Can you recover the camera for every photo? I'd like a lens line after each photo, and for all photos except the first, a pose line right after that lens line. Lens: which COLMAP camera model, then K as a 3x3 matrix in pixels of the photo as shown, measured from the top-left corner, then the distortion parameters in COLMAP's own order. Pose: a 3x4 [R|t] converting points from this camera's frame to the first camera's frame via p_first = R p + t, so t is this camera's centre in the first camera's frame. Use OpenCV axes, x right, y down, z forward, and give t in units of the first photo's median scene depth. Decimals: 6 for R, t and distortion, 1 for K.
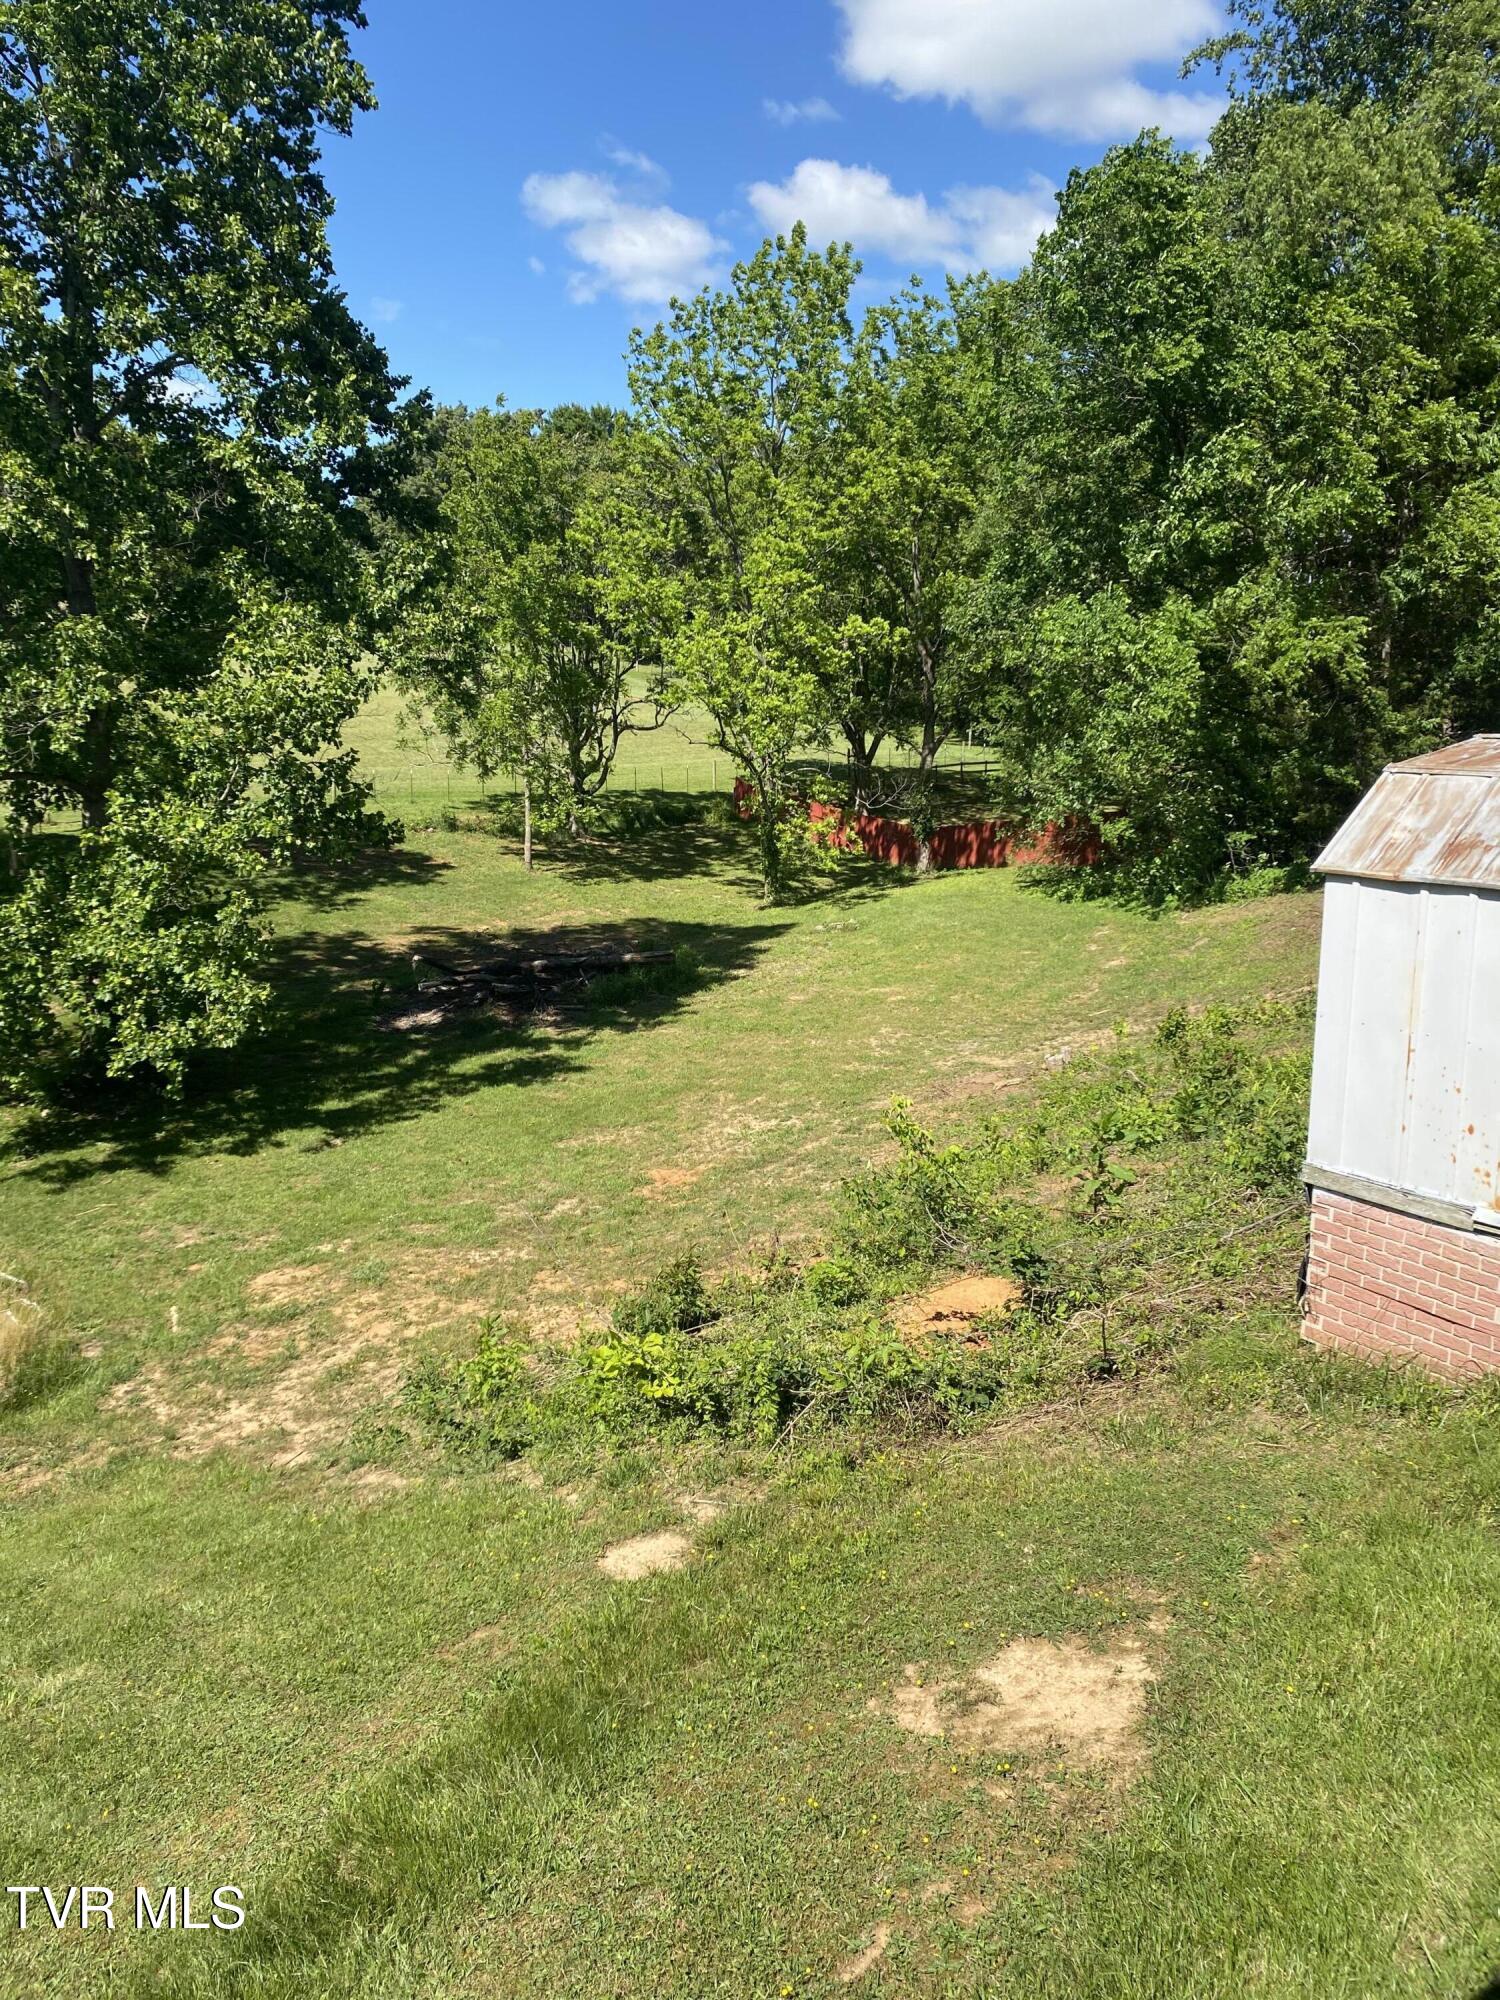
lens RADIAL K [[1443.7, 0, 750.0], [0, 1443.7, 1000.0], [0, 0, 1]] dist [-0.032003, -0.001227]
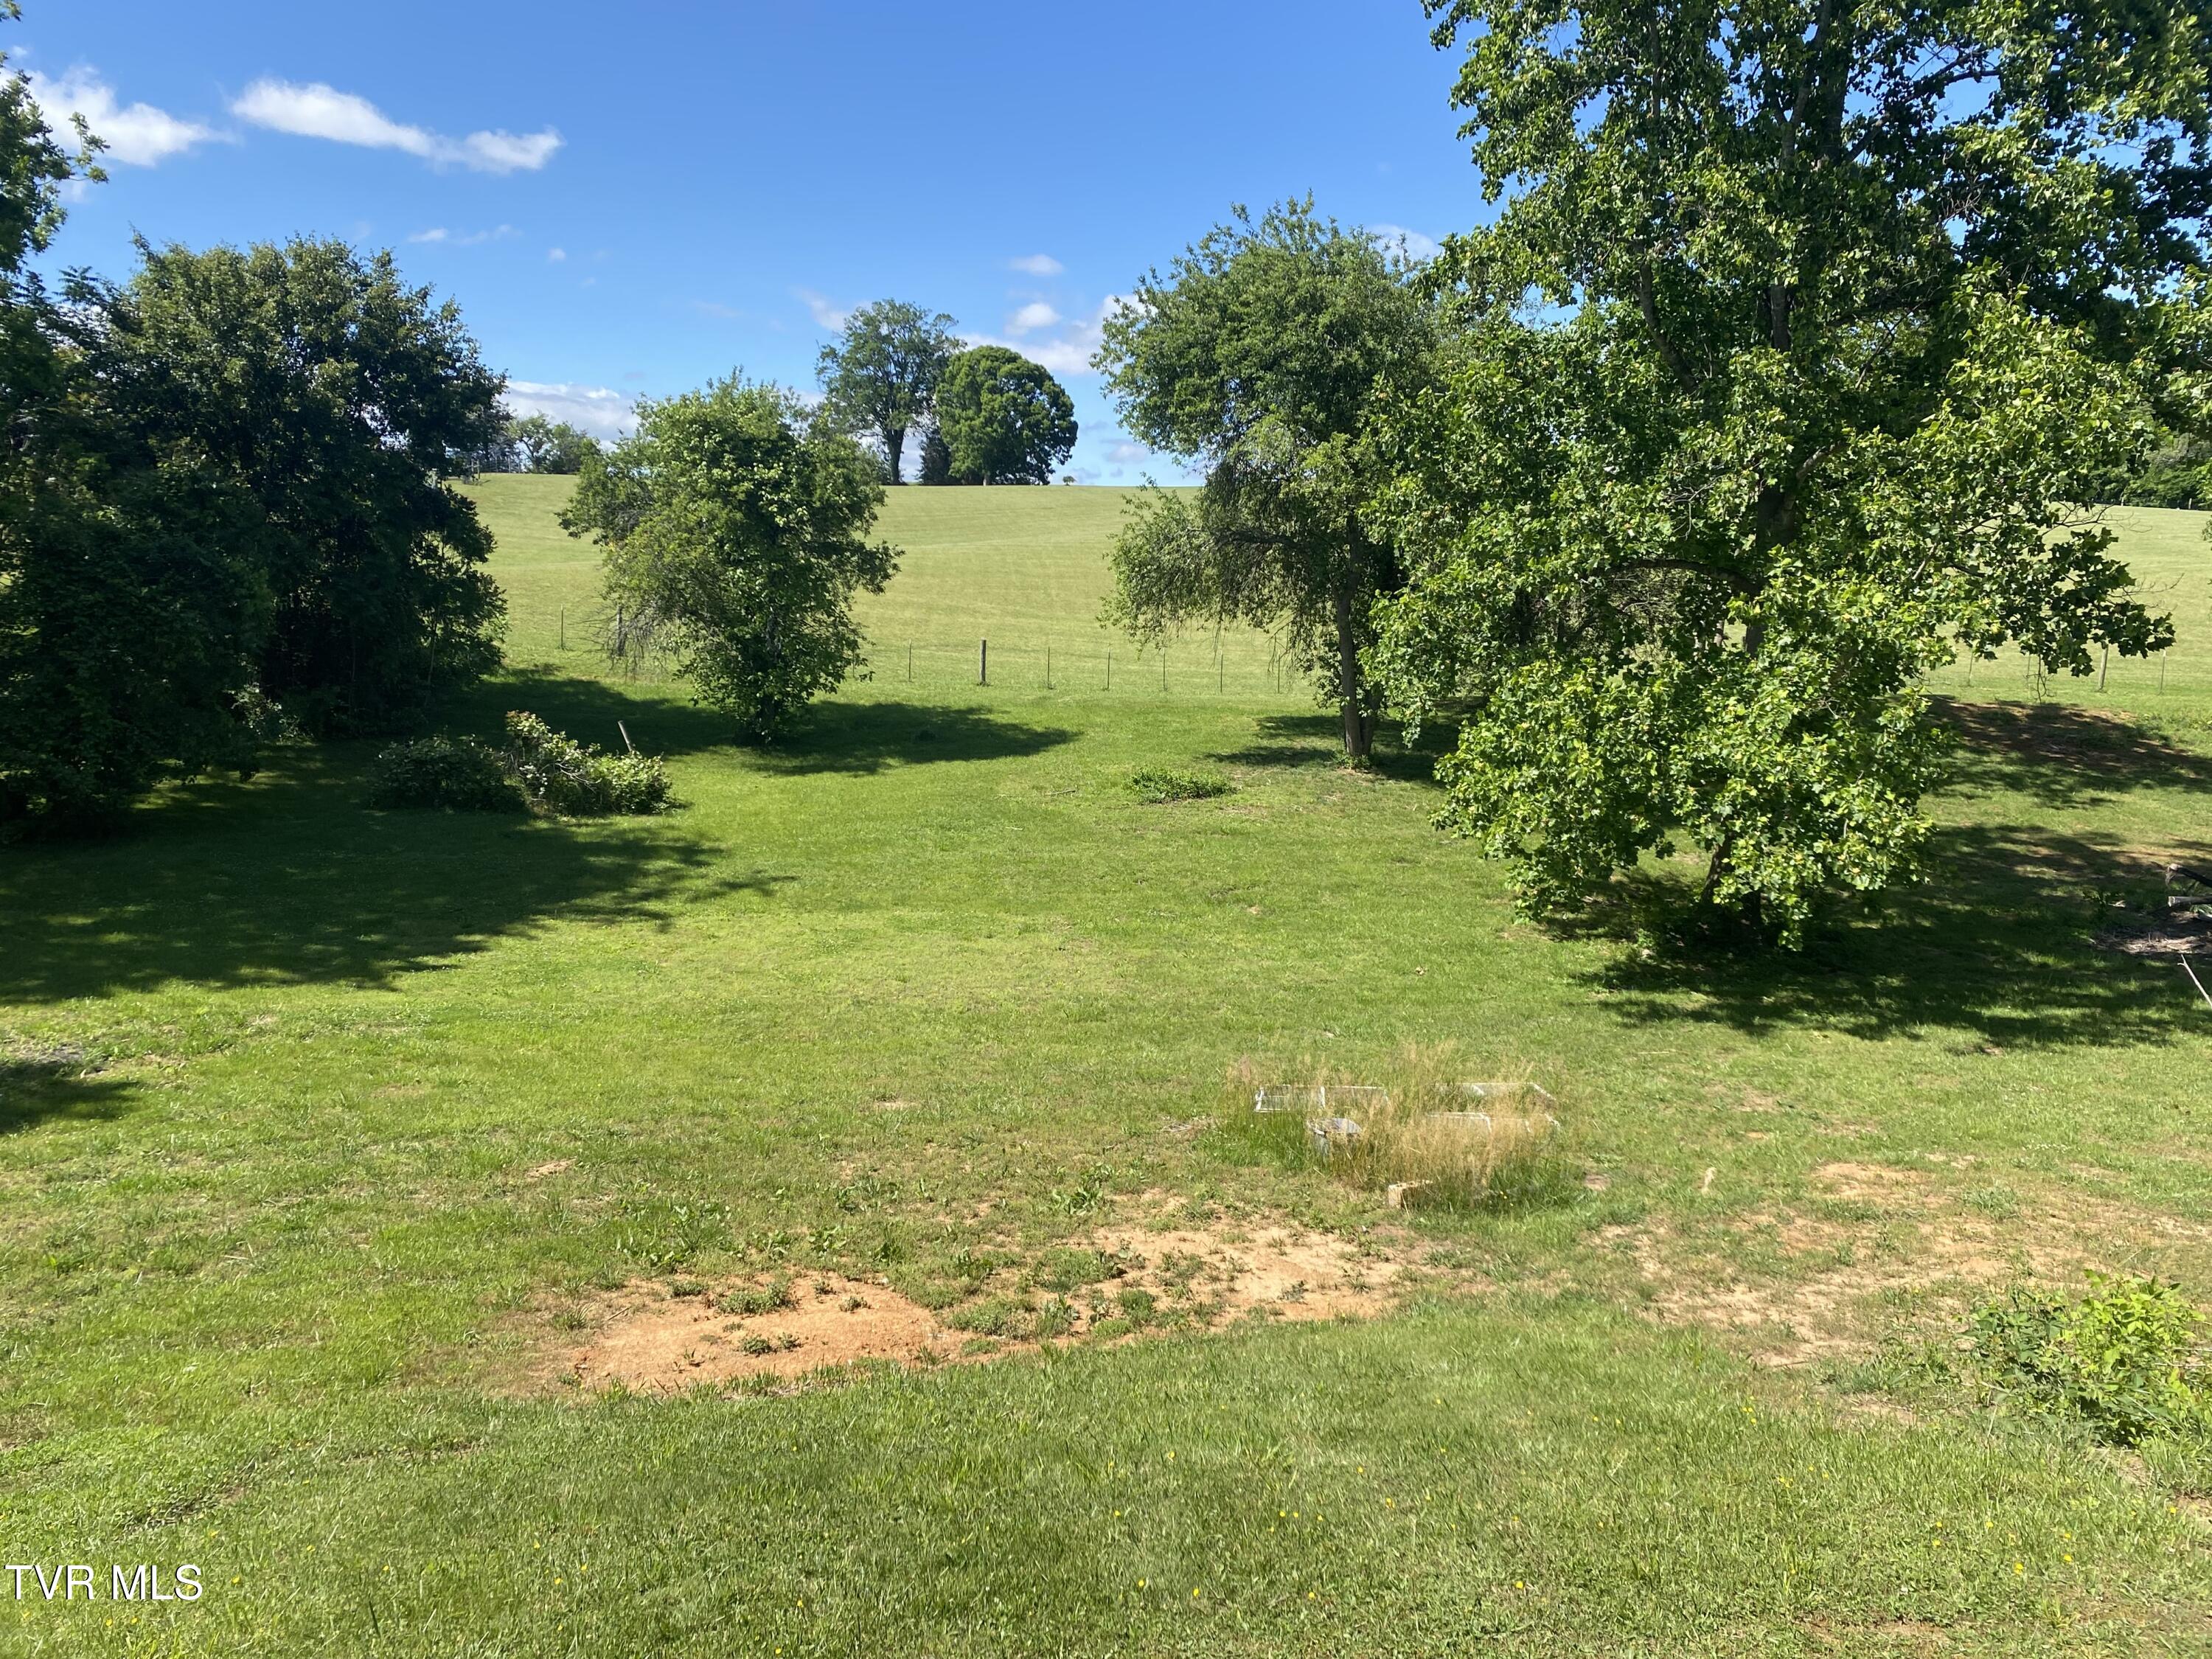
lens RADIAL K [[1596.7, 0, 1102.8], [0, 1596.7, 893.0], [0, 0, 1]] dist [-0.032003, -0.001227]
pose [[0.661436, 0.138587, -0.737086, -0.003056], [-0.156274, 0.986675, 0.045279, 0.059651], [0.733540, 0.085238, 0.674280, 0.119747]]
